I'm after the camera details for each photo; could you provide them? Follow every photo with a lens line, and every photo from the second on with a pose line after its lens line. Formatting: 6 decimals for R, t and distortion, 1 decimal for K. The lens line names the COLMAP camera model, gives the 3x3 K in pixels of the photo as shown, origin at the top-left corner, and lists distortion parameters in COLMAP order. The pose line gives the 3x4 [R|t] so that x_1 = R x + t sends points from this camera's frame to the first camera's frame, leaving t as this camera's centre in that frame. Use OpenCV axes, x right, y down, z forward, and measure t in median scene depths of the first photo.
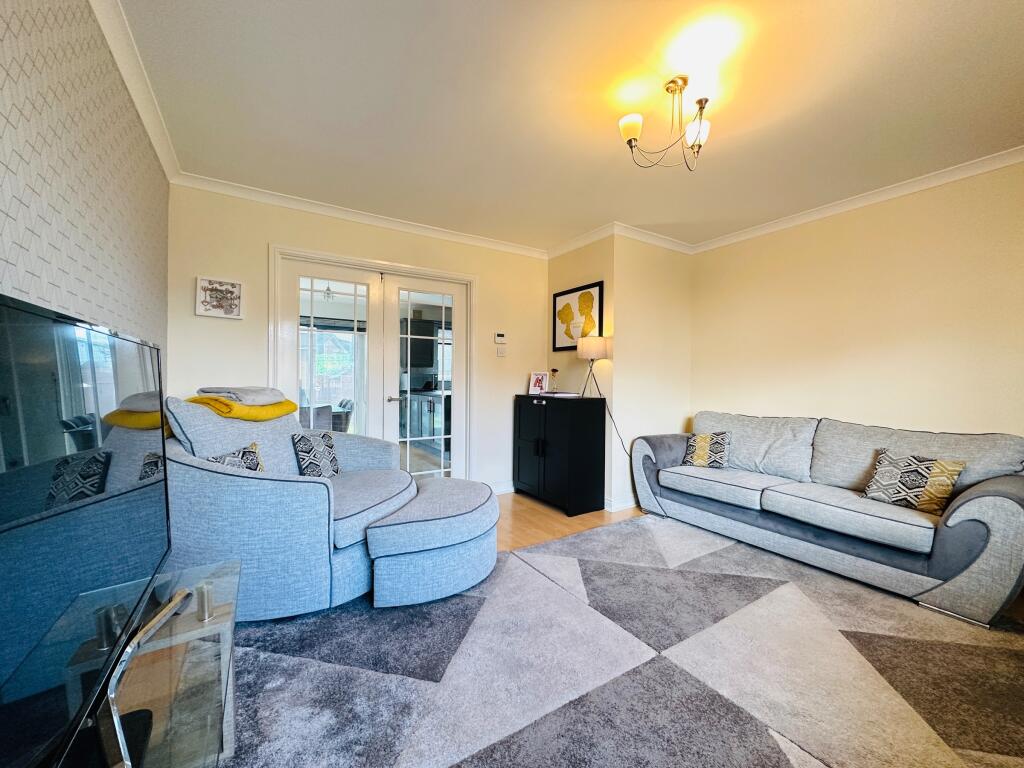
lens RADIAL K [[409.6, 0, 513.3], [0, 409.6, 385.3], [0, 0, 1]] dist [-0.003646, 0.000775]
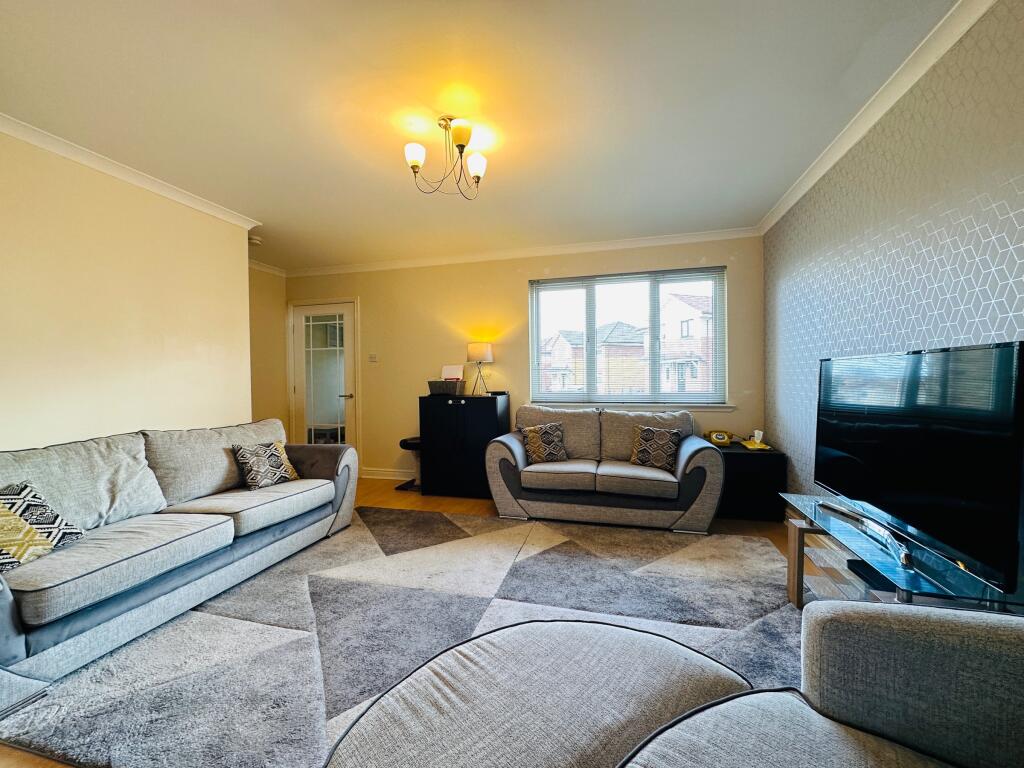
lens RADIAL K [[409.6, 0, 514.1], [0, 409.6, 383.9], [0, 0, 1]] dist [-0.003646, 0.000775]
pose [[-0.681285, -0.010796, 0.731939, -0.484747], [0.014358, 0.999502, 0.028106, -0.035252], [-0.731877, 0.029658, -0.680791, 1.428266]]
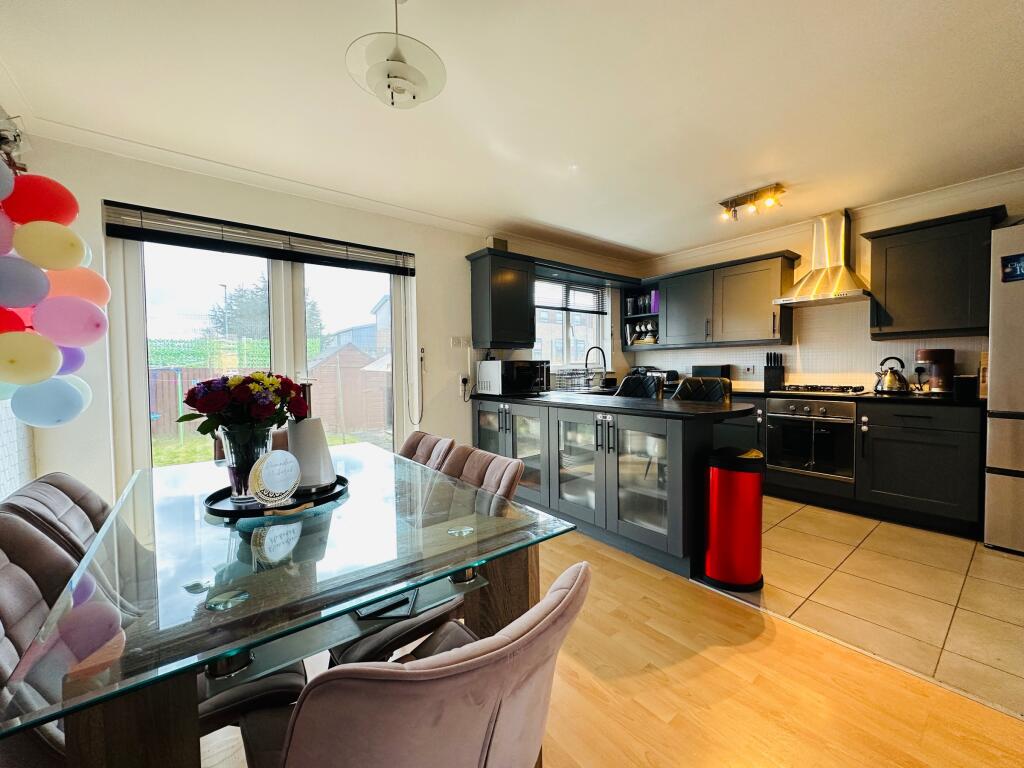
lens RADIAL K [[409.6, 0, 513.6], [0, 409.6, 381.6], [0, 0, 1]] dist [-0.003646, 0.000775]
pose [[0.994913, -0.018631, 0.098995, -0.092651], [0.016641, 0.999643, 0.020883, -0.003843], [-0.099349, -0.019130, 0.994869, 0.166585]]
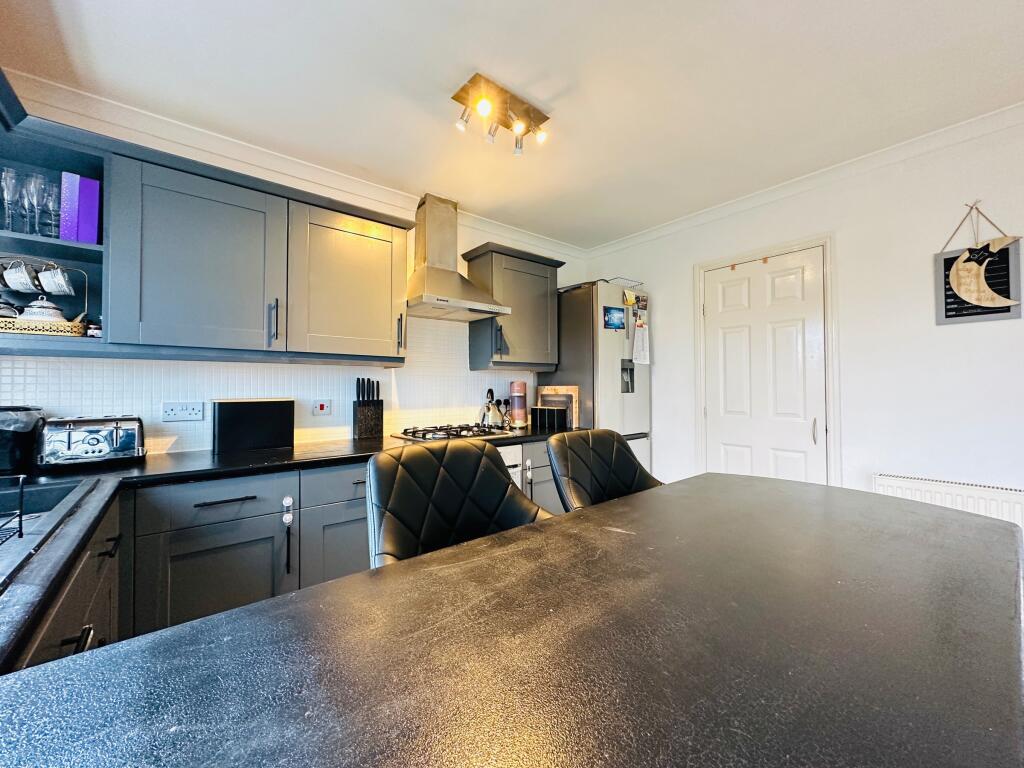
lens RADIAL K [[409.6, 0, 514.0], [0, 409.6, 382.4], [0, 0, 1]] dist [-0.003646, 0.000775]
pose [[-0.125576, 0.011956, 0.992012, -0.076592], [0.020155, 0.999752, -0.009498, -0.007811], [-0.991879, 0.018801, -0.125786, 0.301534]]
